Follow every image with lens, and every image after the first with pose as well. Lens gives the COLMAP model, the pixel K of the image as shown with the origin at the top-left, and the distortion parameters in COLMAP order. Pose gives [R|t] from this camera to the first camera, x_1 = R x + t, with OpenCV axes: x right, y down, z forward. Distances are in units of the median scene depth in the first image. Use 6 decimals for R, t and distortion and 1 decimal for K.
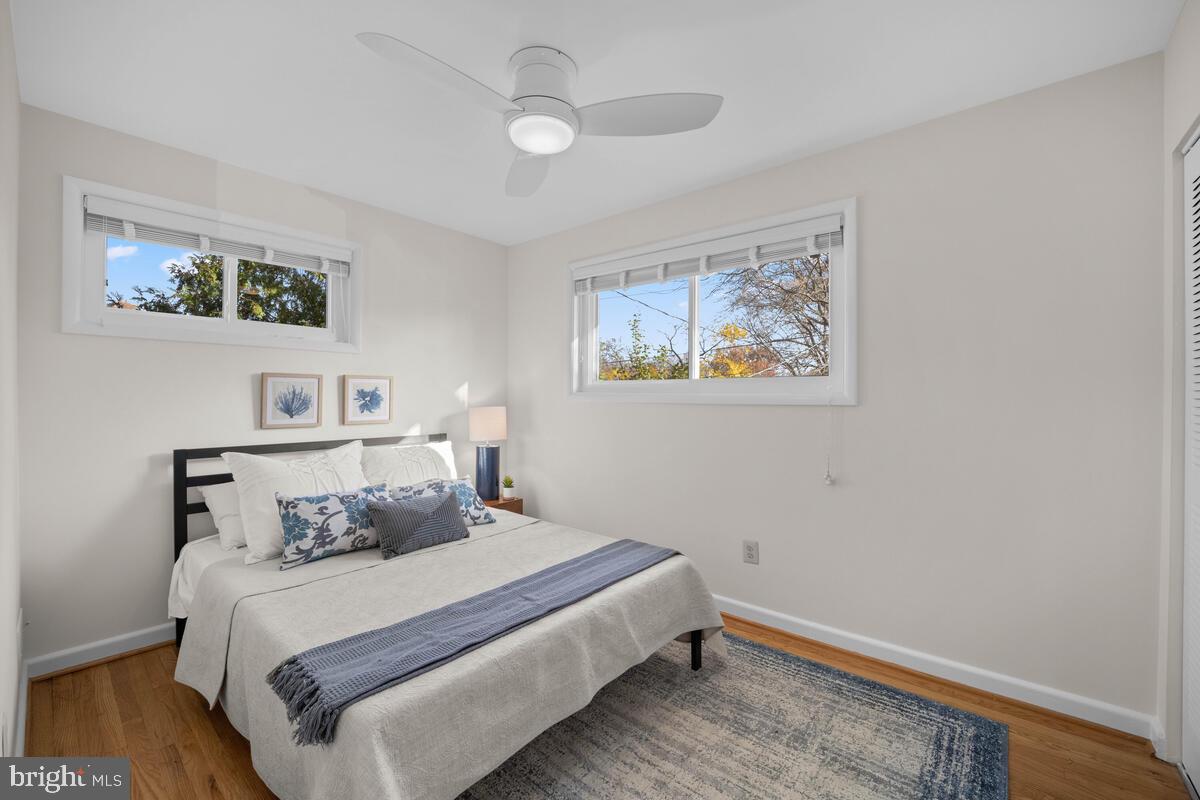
lens RADIAL K [[485.4, 0, 599.4], [0, 485.4, 404.3], [0, 0, 1]] dist [-0.021152, 0.000150]
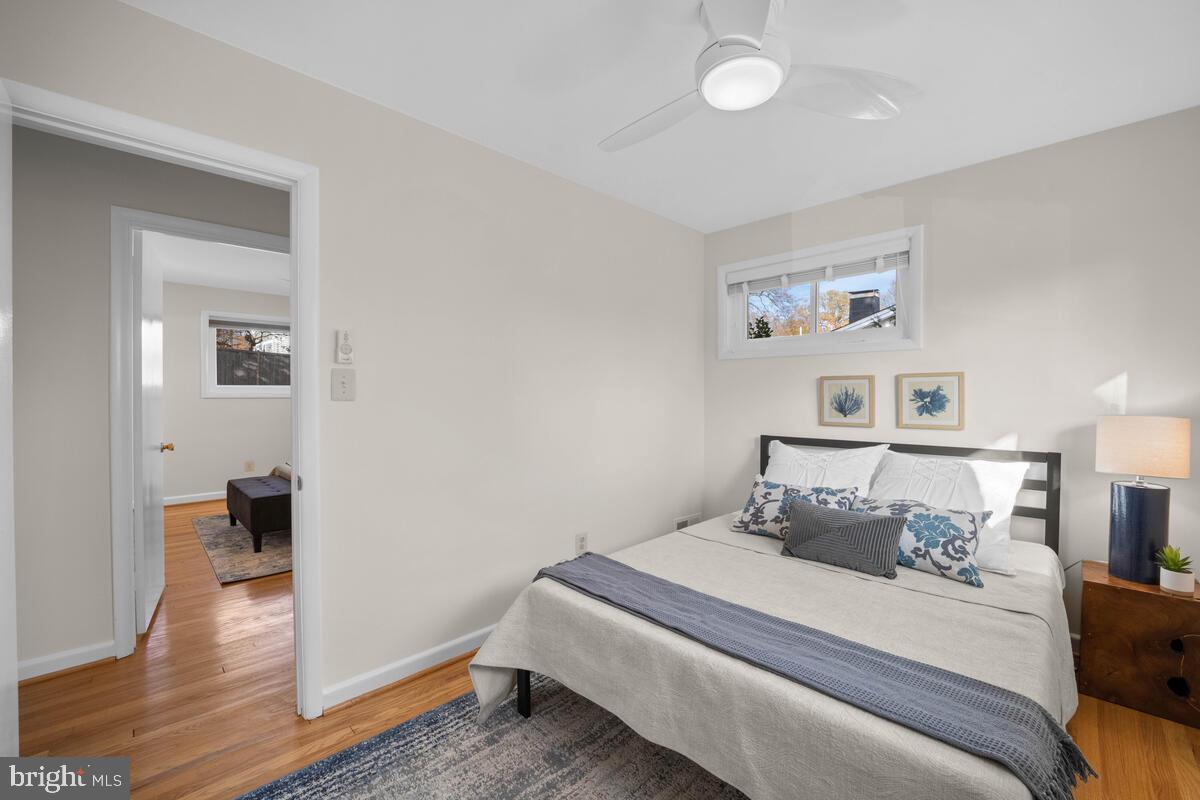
lens RADIAL K [[485.4, 0, 599.4], [0, 485.4, 404.3], [0, 0, 1]] dist [-0.021152, 0.000150]
pose [[-0.091022, 0.014326, -0.995746, 0.553689], [-0.015085, 0.999762, 0.015762, -0.010041], [0.995735, 0.016456, -0.090785, 0.624192]]
